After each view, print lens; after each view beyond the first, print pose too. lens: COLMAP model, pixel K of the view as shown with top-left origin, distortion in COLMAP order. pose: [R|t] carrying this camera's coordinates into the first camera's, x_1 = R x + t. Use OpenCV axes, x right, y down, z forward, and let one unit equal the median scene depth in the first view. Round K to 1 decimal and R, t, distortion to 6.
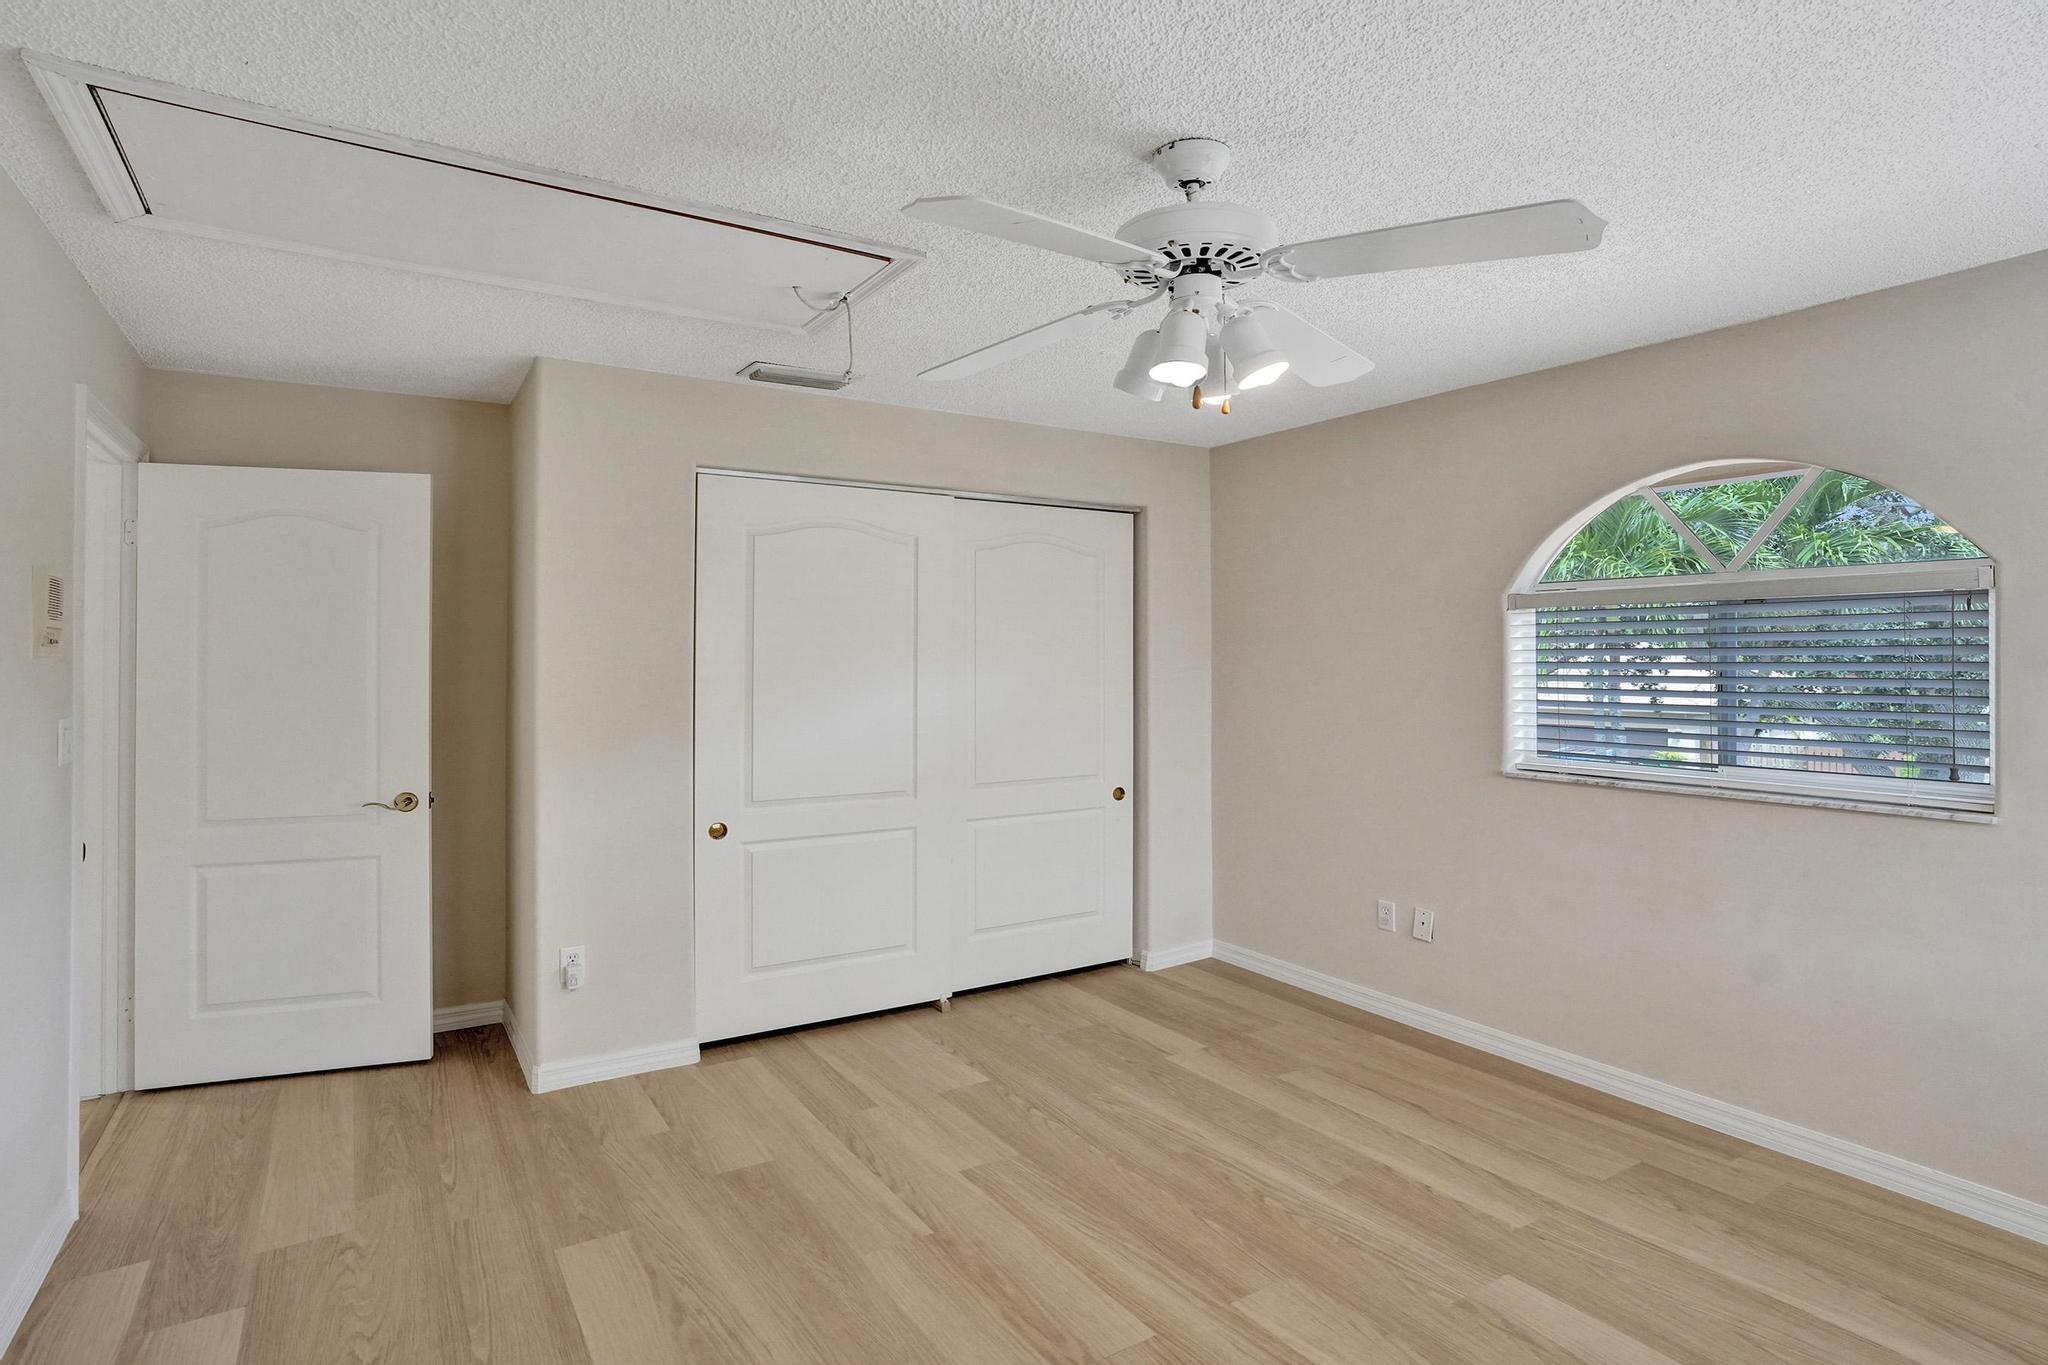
lens RADIAL K [[1060.9, 0, 1019.4], [0, 1060.9, 647.2], [0, 0, 1]] dist [-0.004731, 0.002084]
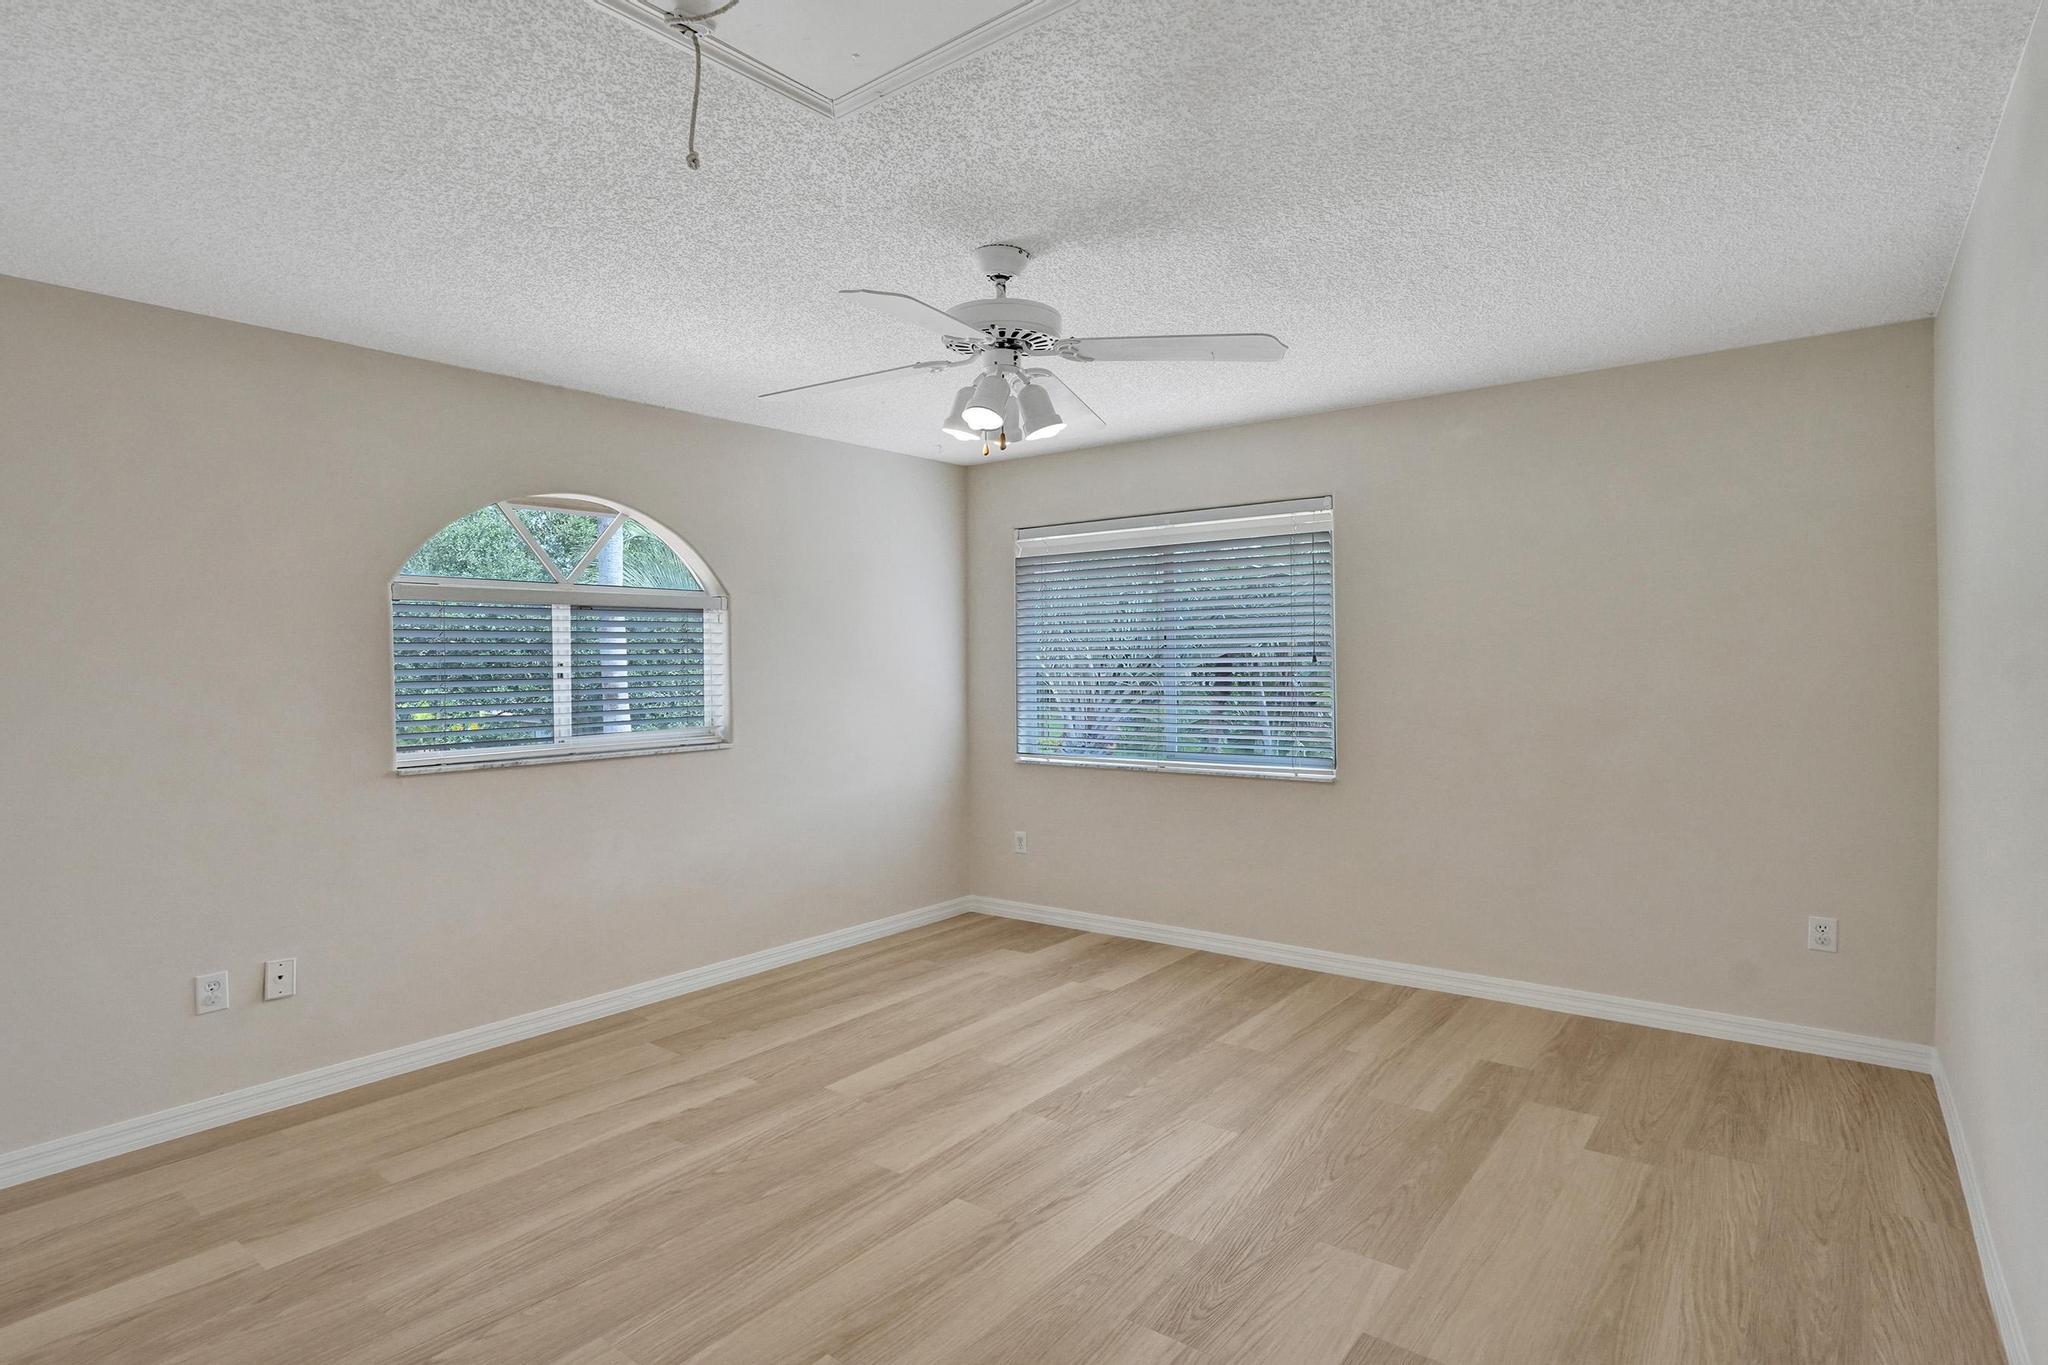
lens RADIAL K [[1060.9, 0, 1025.3], [0, 1060.9, 679.0], [0, 0, 1]] dist [-0.004731, 0.002084]
pose [[-0.319006, -0.006764, 0.947729, -0.759589], [0.003085, 0.999962, 0.008176, 0.037267], [-0.947748, 0.005532, -0.318973, 0.963578]]
